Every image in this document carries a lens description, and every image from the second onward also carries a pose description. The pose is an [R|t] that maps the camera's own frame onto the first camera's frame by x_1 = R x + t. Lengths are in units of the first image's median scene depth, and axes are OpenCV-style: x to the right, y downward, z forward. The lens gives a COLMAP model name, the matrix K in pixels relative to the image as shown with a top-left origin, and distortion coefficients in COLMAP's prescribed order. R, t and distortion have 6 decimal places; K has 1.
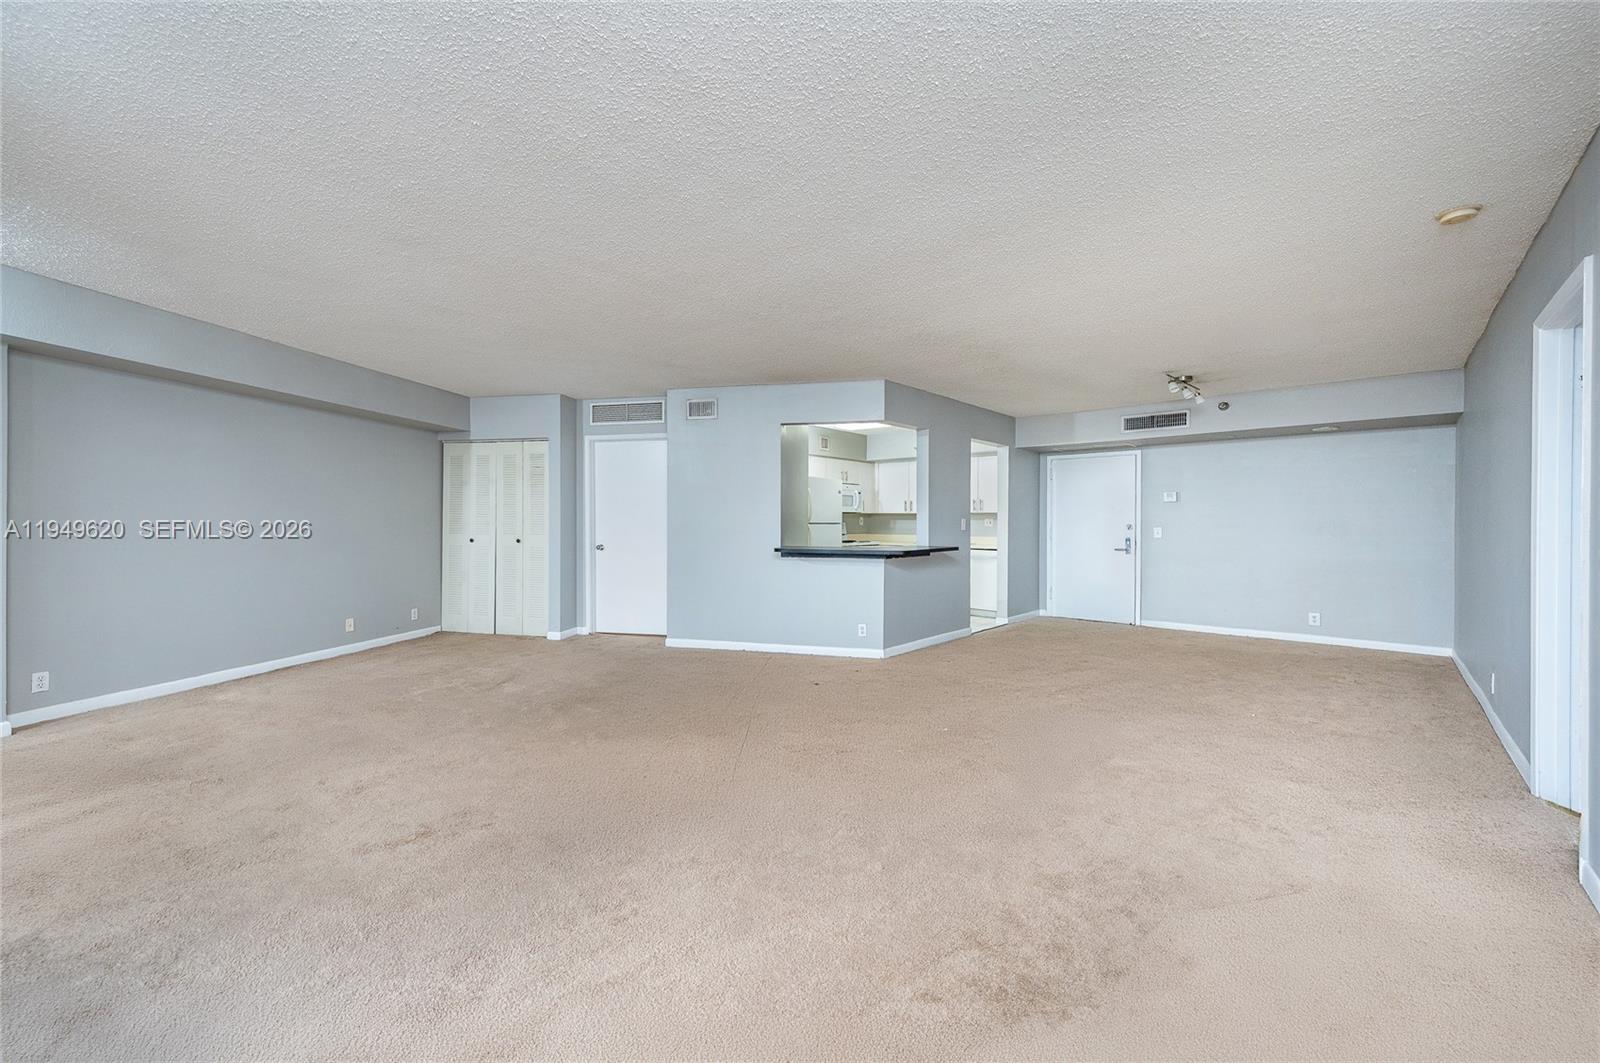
lens RADIAL K [[656.4, 0, 851.1], [0, 656.4, 538.2], [0, 0, 1]] dist [0.000871, -0.000131]
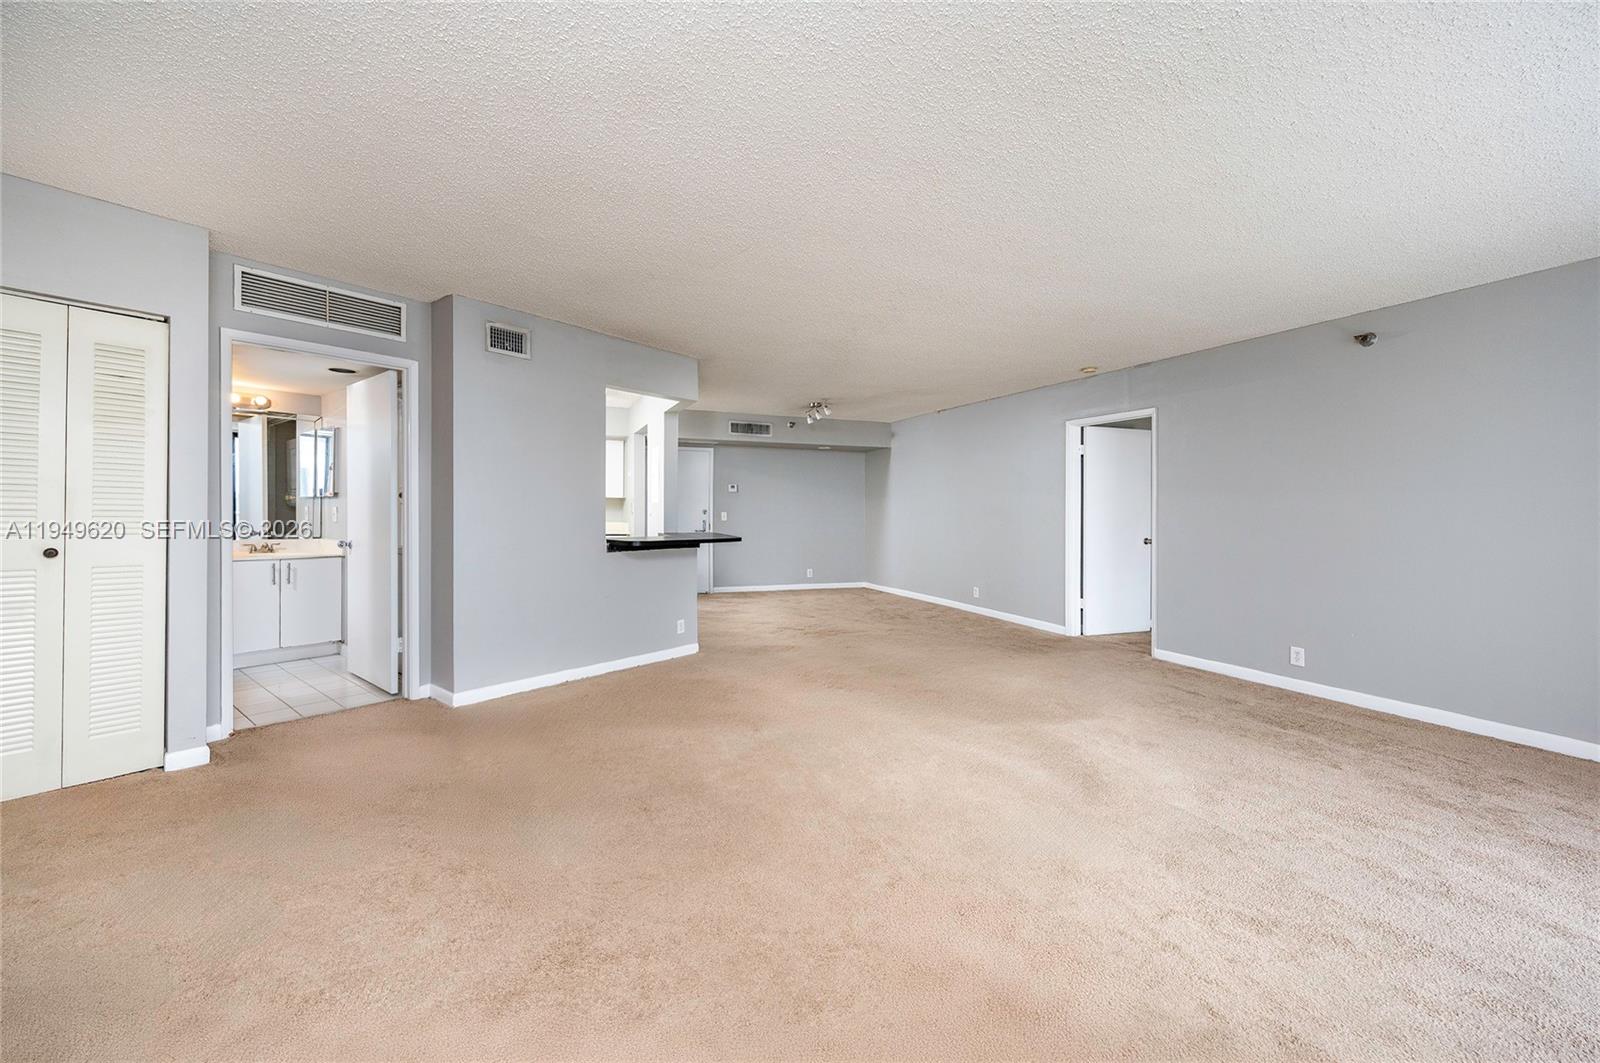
lens RADIAL K [[628.9, 0, 797.7], [0, 628.9, 540.0], [0, 0, 1]] dist [0.002056, -0.000533]
pose [[0.445820, -0.041857, 0.894143, -0.638709], [0.009317, 0.999069, 0.042123, -0.015315], [-0.895074, -0.010449, 0.445795, 0.412977]]
